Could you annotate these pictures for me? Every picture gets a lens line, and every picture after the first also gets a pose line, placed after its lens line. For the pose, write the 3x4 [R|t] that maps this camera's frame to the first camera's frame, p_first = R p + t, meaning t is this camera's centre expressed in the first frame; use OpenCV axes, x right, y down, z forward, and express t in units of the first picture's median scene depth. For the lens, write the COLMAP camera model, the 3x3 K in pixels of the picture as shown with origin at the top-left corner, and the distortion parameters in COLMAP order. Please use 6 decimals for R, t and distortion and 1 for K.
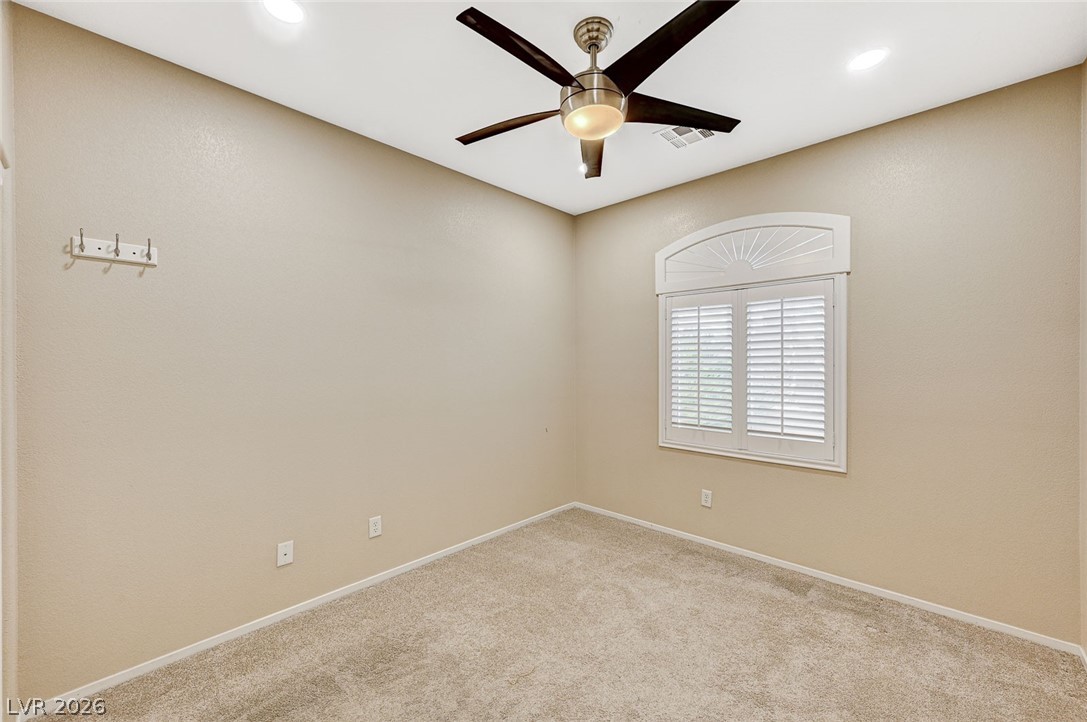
lens RADIAL K [[435.4, 0, 547.6], [0, 435.4, 361.6], [0, 0, 1]] dist [0.000636, 0.001461]
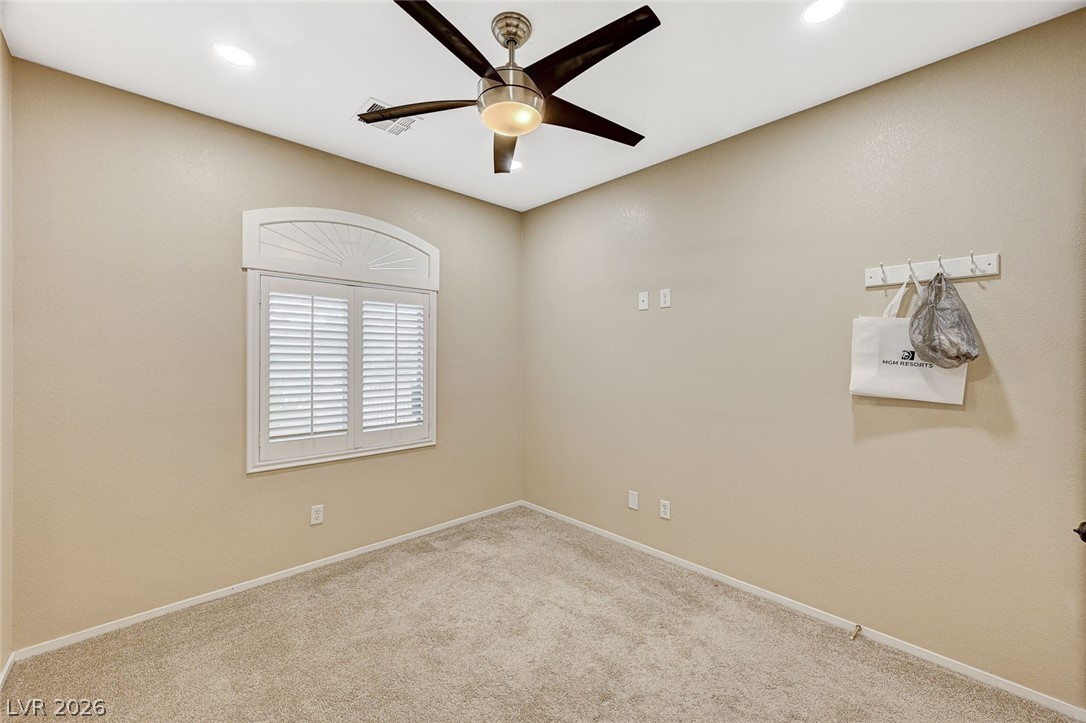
lens RADIAL K [[429.2, 0, 549.1], [0, 429.2, 359.8], [0, 0, 1]] dist [0.000988, 0.000083]
pose [[0.049412, 0.002953, 0.998774, -0.502257], [0.001231, 0.999995, -0.003017, 0.004065], [-0.998778, 0.001379, 0.049408, 0.511340]]
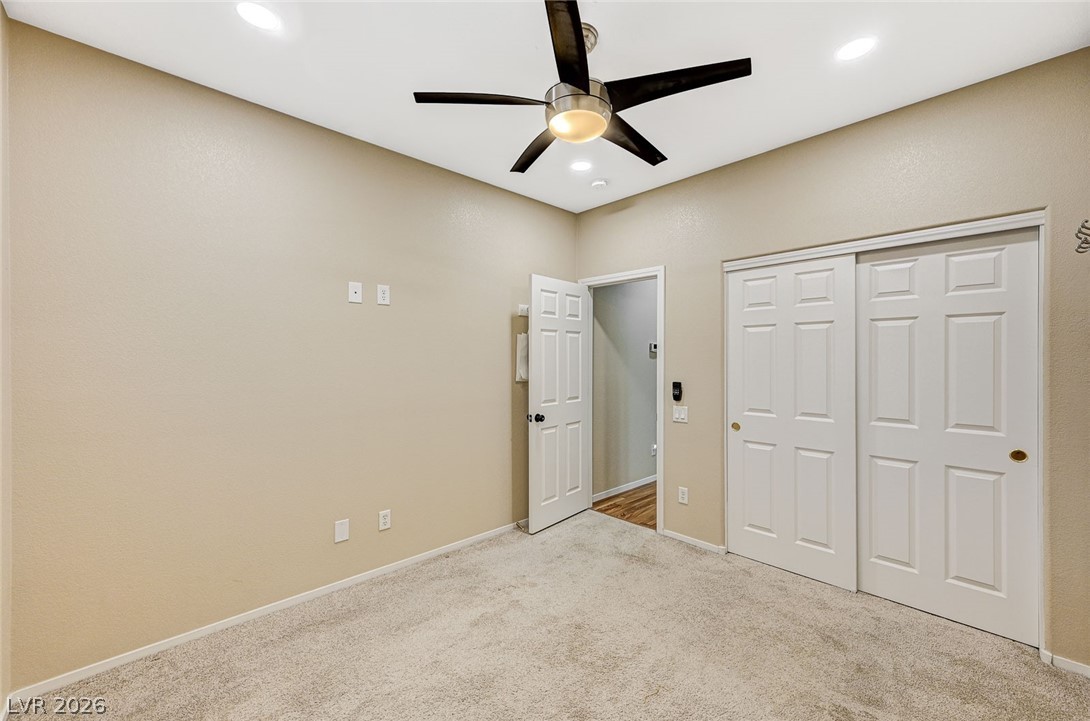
lens RADIAL K [[436.6, 0, 541.8], [0, 436.6, 363.0], [0, 0, 1]] dist [0.000636, 0.001461]
pose [[-0.997053, 0.009346, 0.076149, 0.066081], [0.010782, 0.999771, 0.018468, -0.006612], [-0.075959, 0.019235, -0.996925, 1.180918]]
